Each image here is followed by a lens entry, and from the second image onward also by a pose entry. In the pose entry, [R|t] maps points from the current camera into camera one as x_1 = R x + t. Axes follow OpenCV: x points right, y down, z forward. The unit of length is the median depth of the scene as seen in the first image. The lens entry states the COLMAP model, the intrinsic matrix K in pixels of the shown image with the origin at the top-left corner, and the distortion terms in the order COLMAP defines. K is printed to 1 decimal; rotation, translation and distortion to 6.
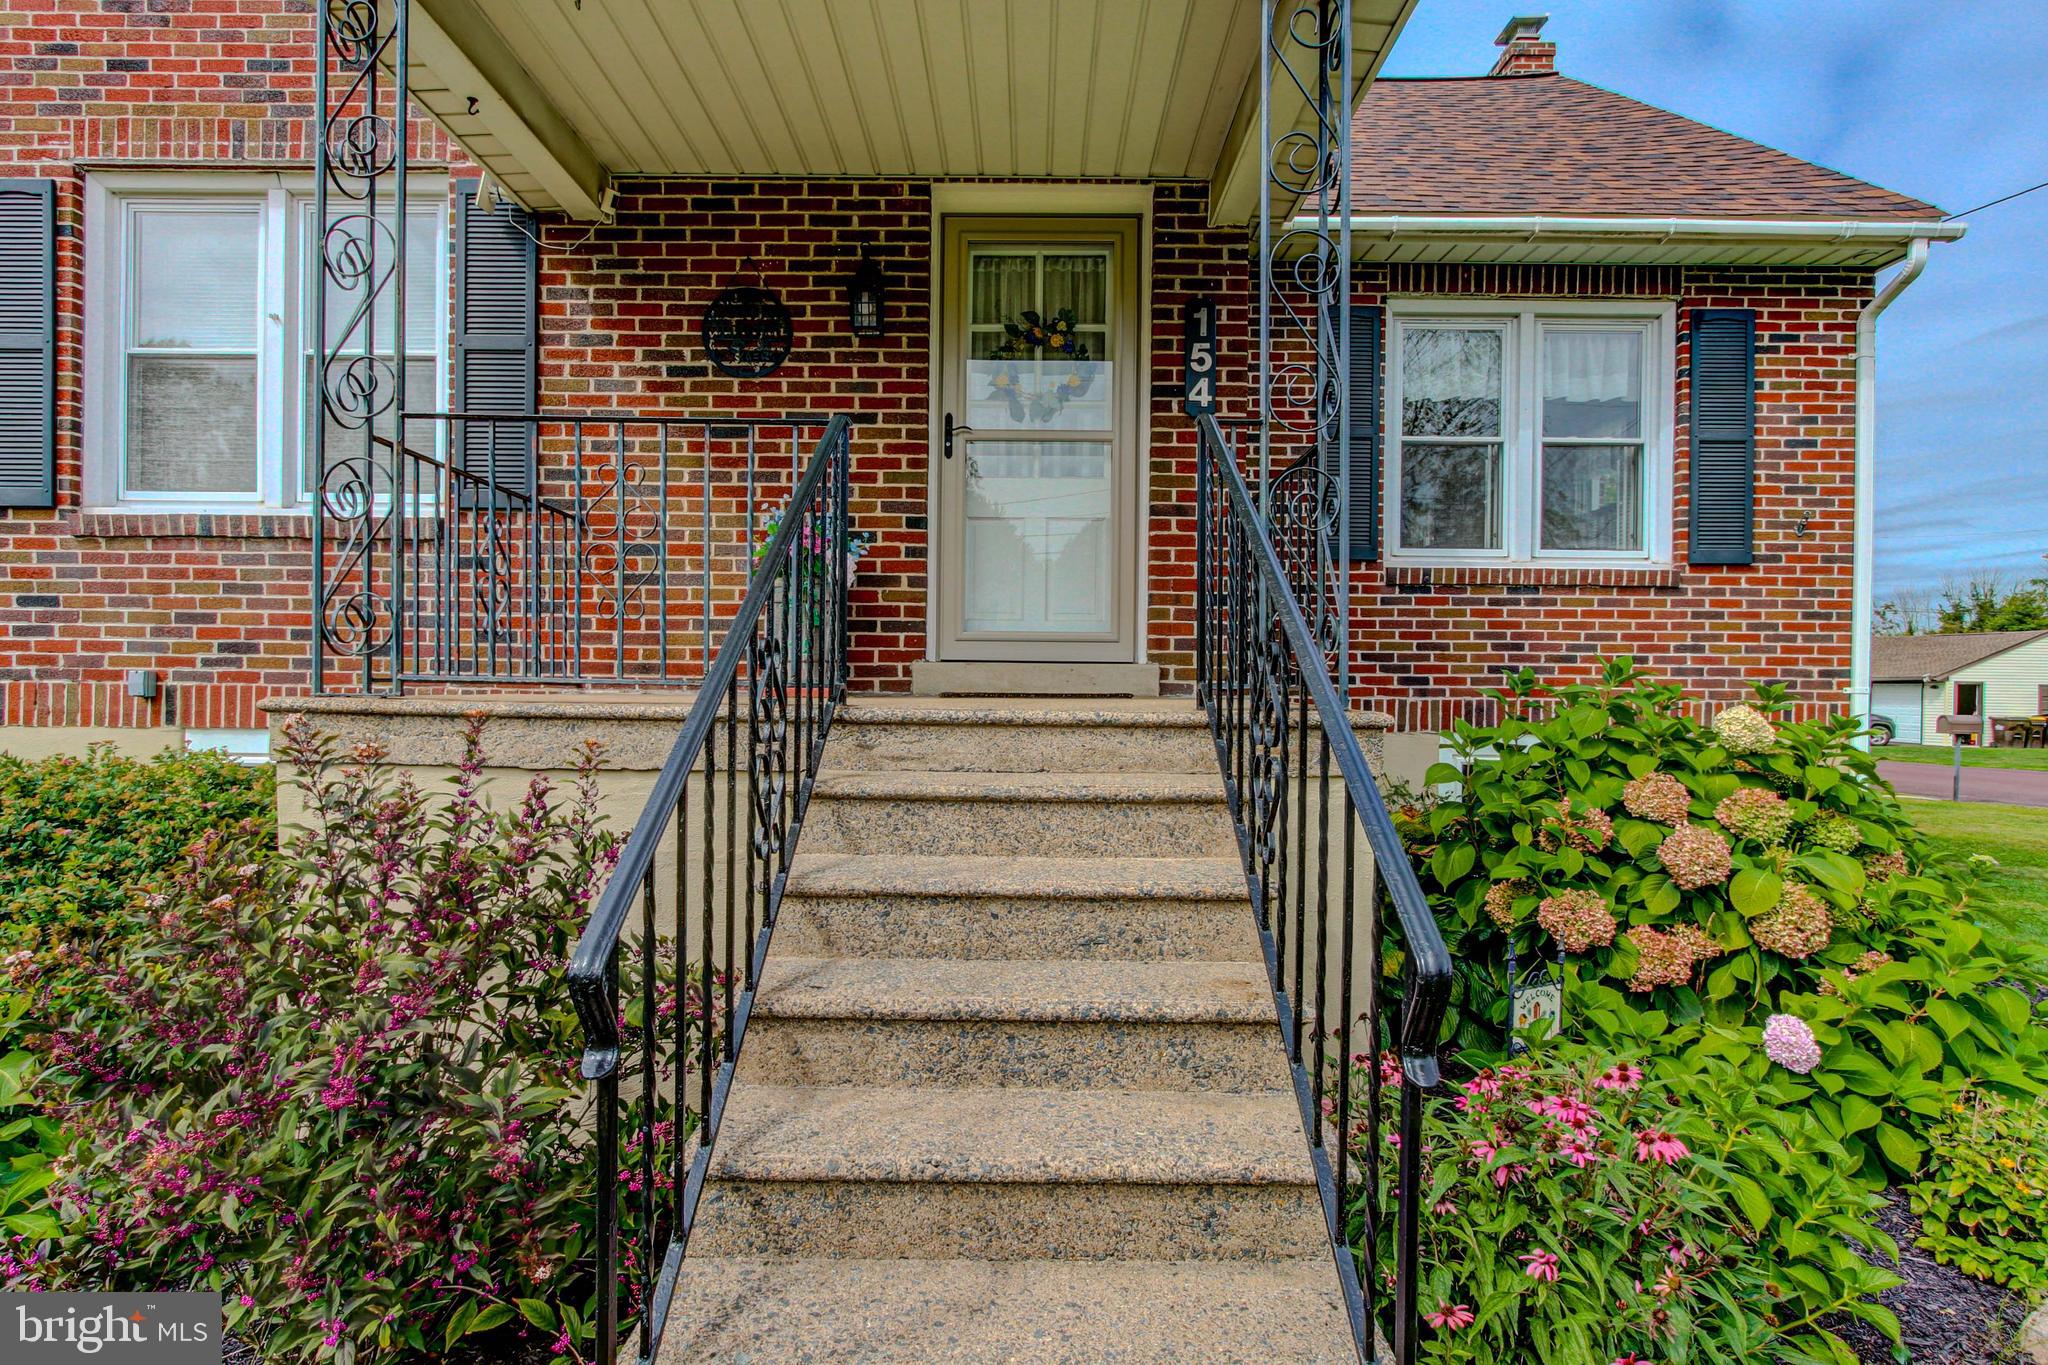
lens RADIAL K [[1068.1, 0, 1024.0], [0, 1068.1, 682.5], [0, 0, 1]] dist [-0.003456, 0.000202]
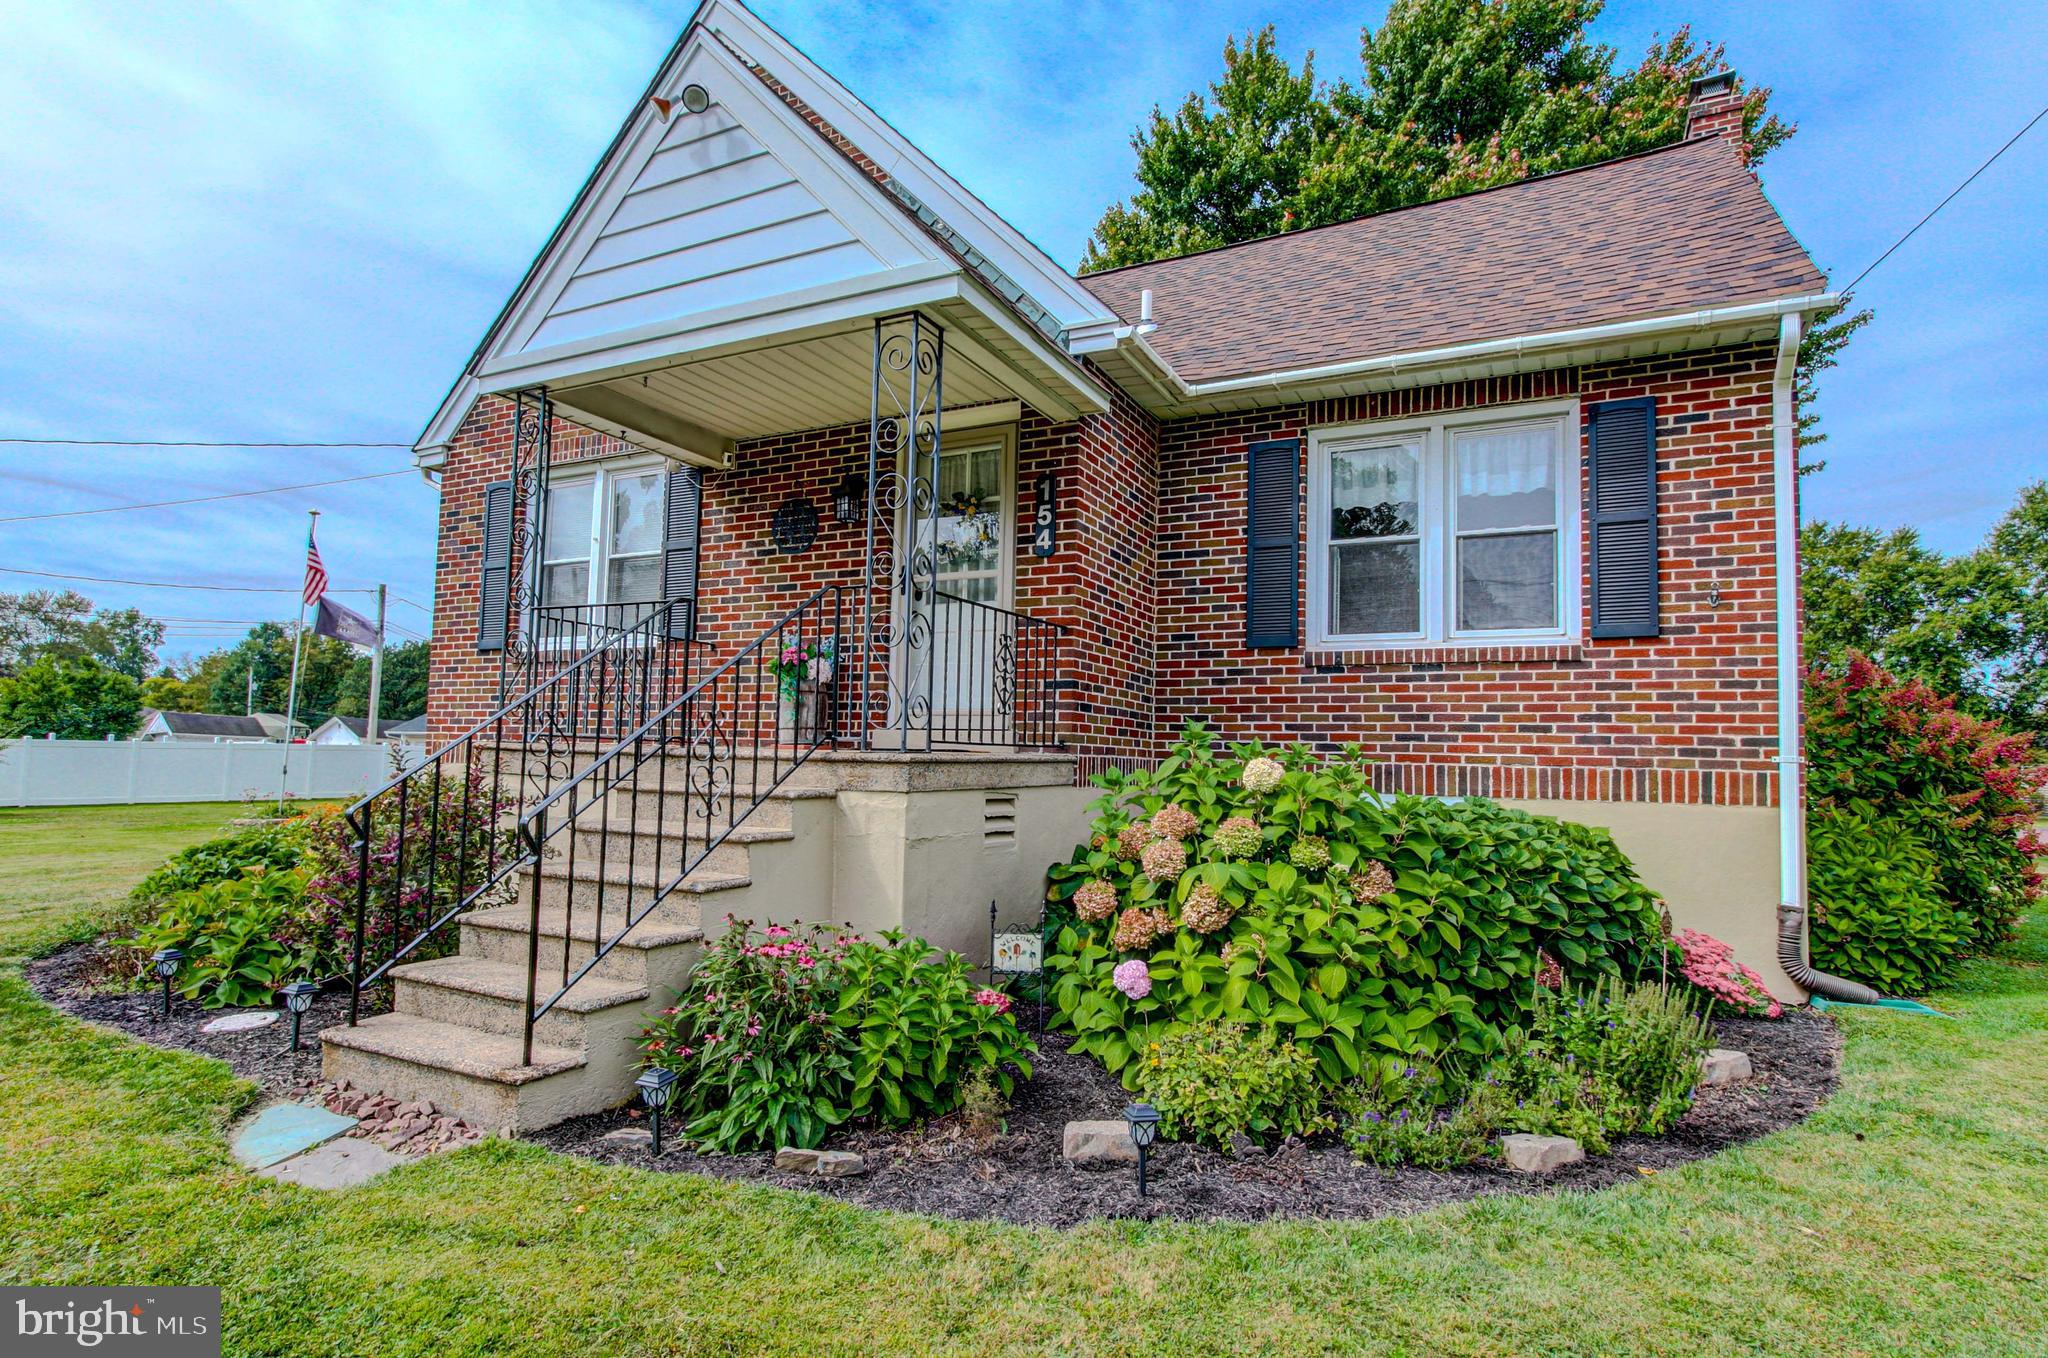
lens RADIAL K [[1068.1, 0, 1024.0], [0, 1068.1, 679.0], [0, 0, 1]] dist [-0.003456, 0.000202]
pose [[0.888086, -0.023785, -0.459061, 0.607726], [-0.013279, 0.996916, -0.077340, 0.018868], [0.459485, 0.074781, 0.885032, -0.198991]]
